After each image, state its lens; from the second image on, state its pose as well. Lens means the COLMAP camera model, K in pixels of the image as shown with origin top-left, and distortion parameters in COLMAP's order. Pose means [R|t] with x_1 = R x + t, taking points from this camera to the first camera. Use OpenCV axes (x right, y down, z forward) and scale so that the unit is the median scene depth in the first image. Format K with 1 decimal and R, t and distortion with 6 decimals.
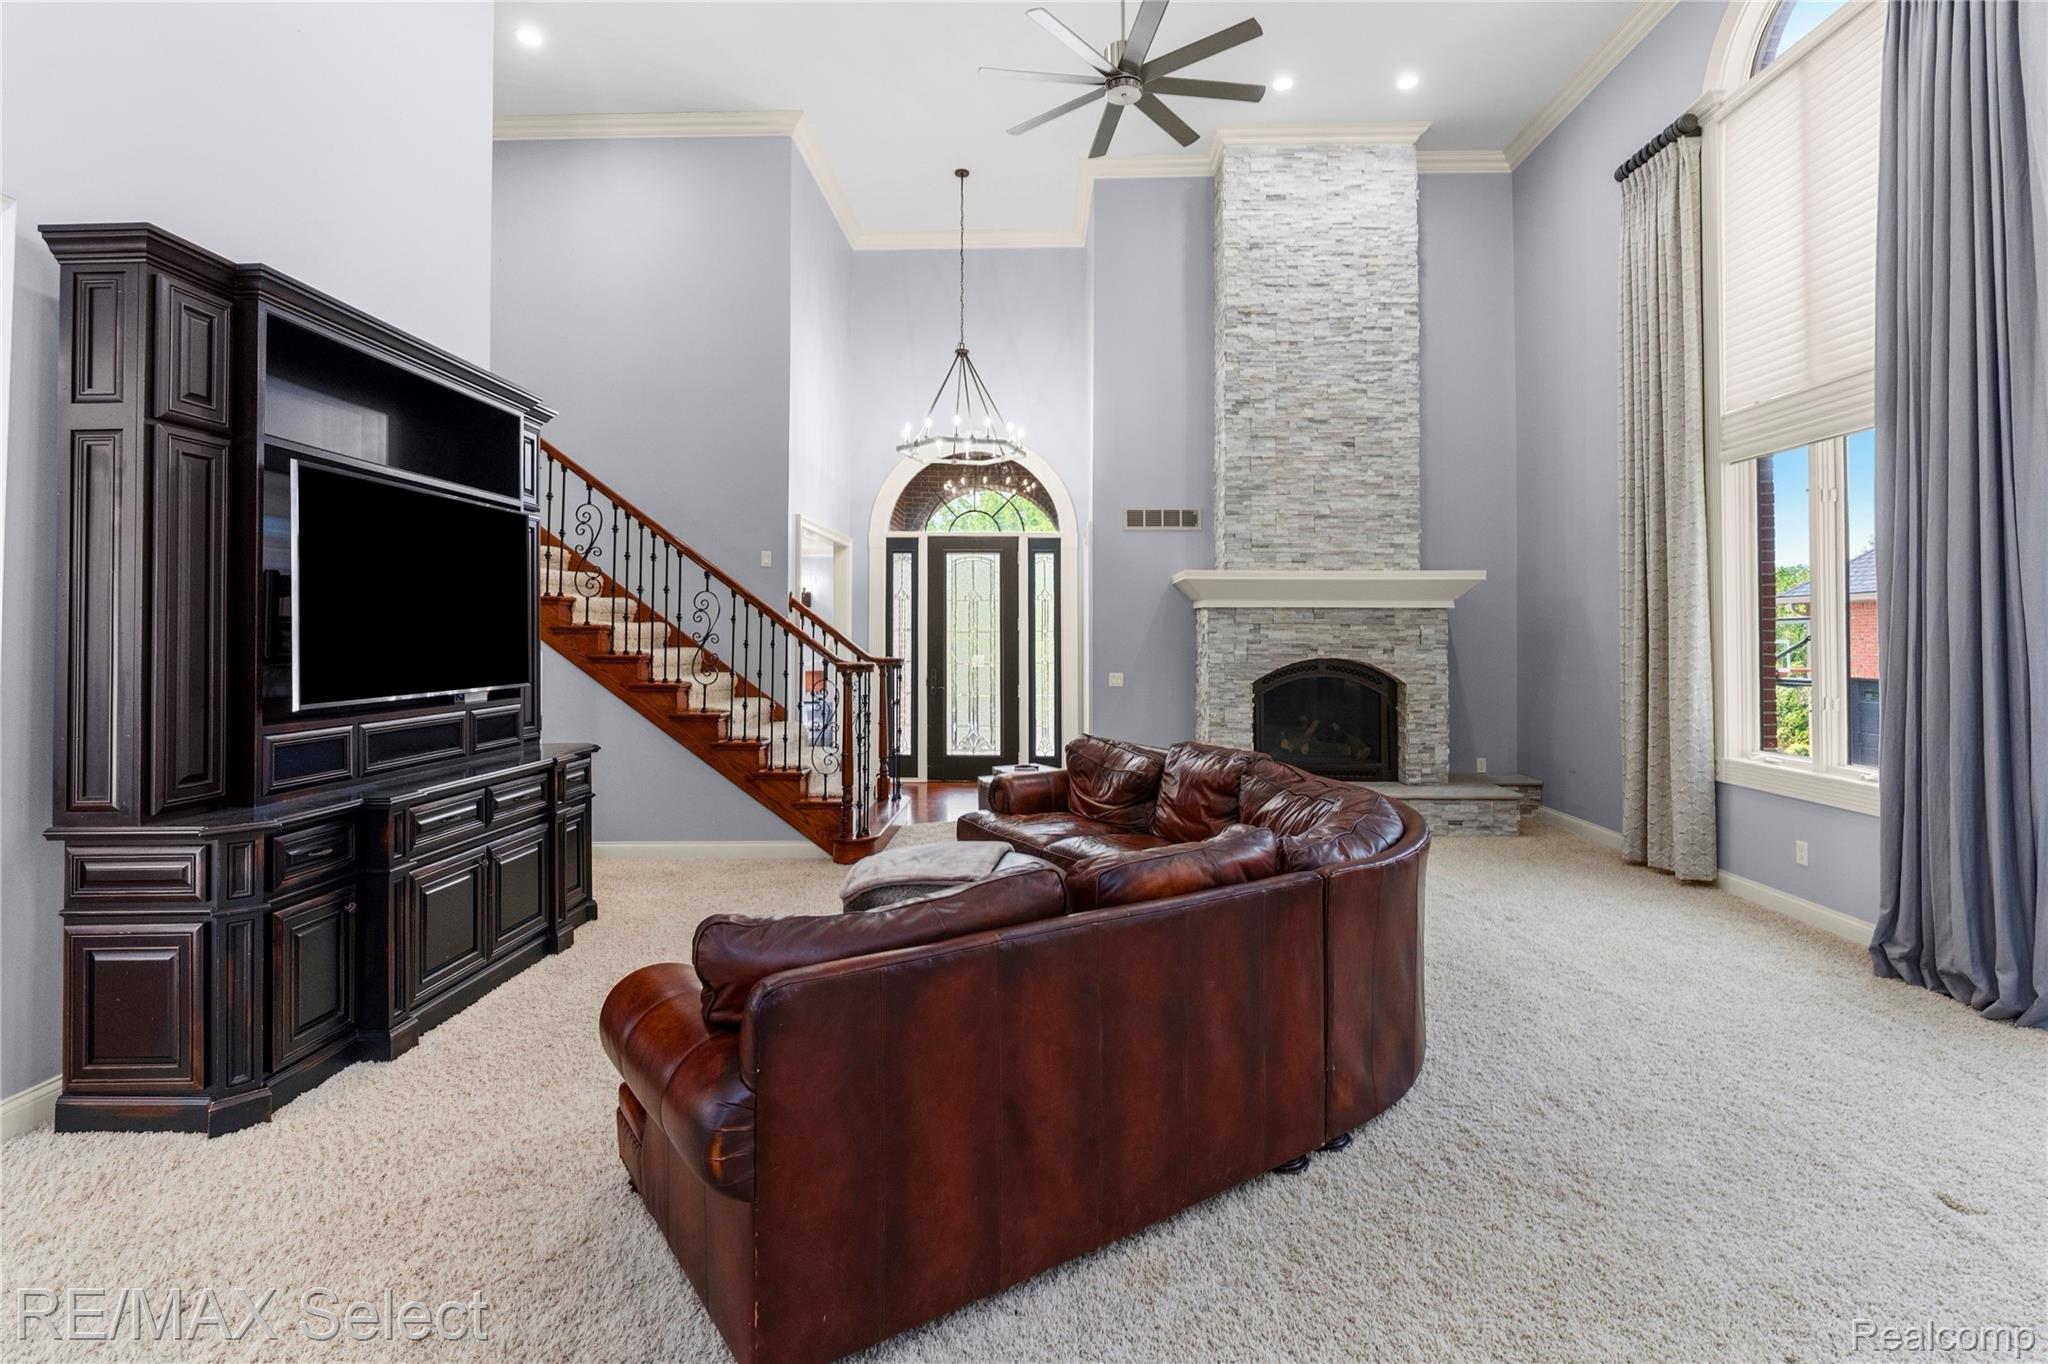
lens RADIAL K [[959.2, 0, 1028.0], [0, 959.2, 618.9], [0, 0, 1]] dist [-0.013870, 0.000399]
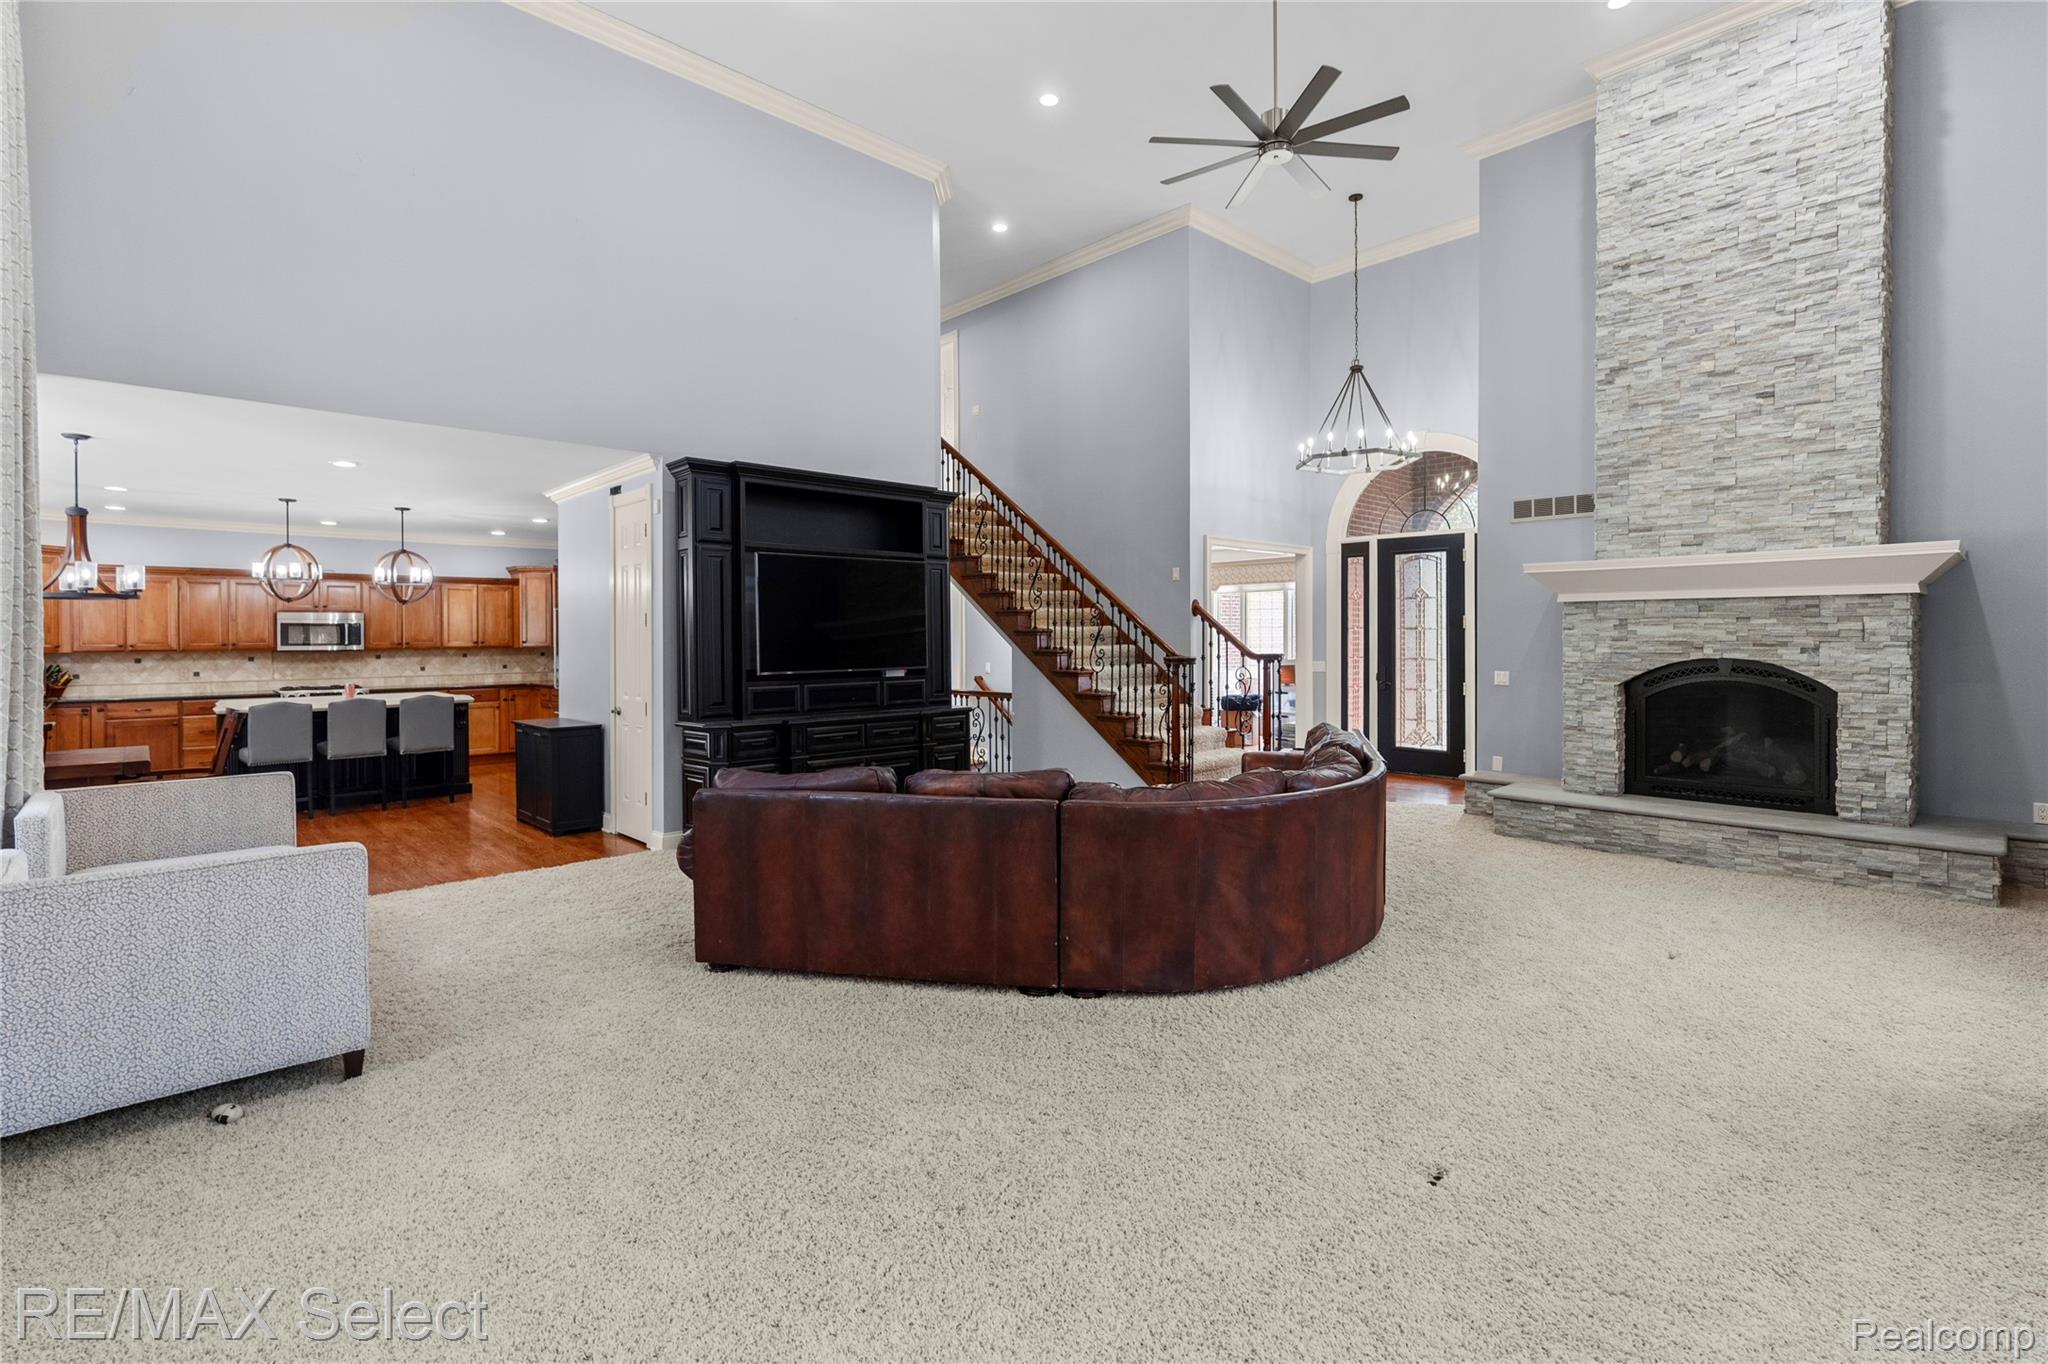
lens RADIAL K [[933.6, 0, 1031.7], [0, 933.6, 657.2], [0, 0, 1]] dist [-0.008600, 0.000483]
pose [[0.708773, 0.010010, -0.705365, 0.450757], [0.020336, 0.999194, 0.034615, -0.000117], [0.705143, -0.038879, 0.707998, -0.003690]]
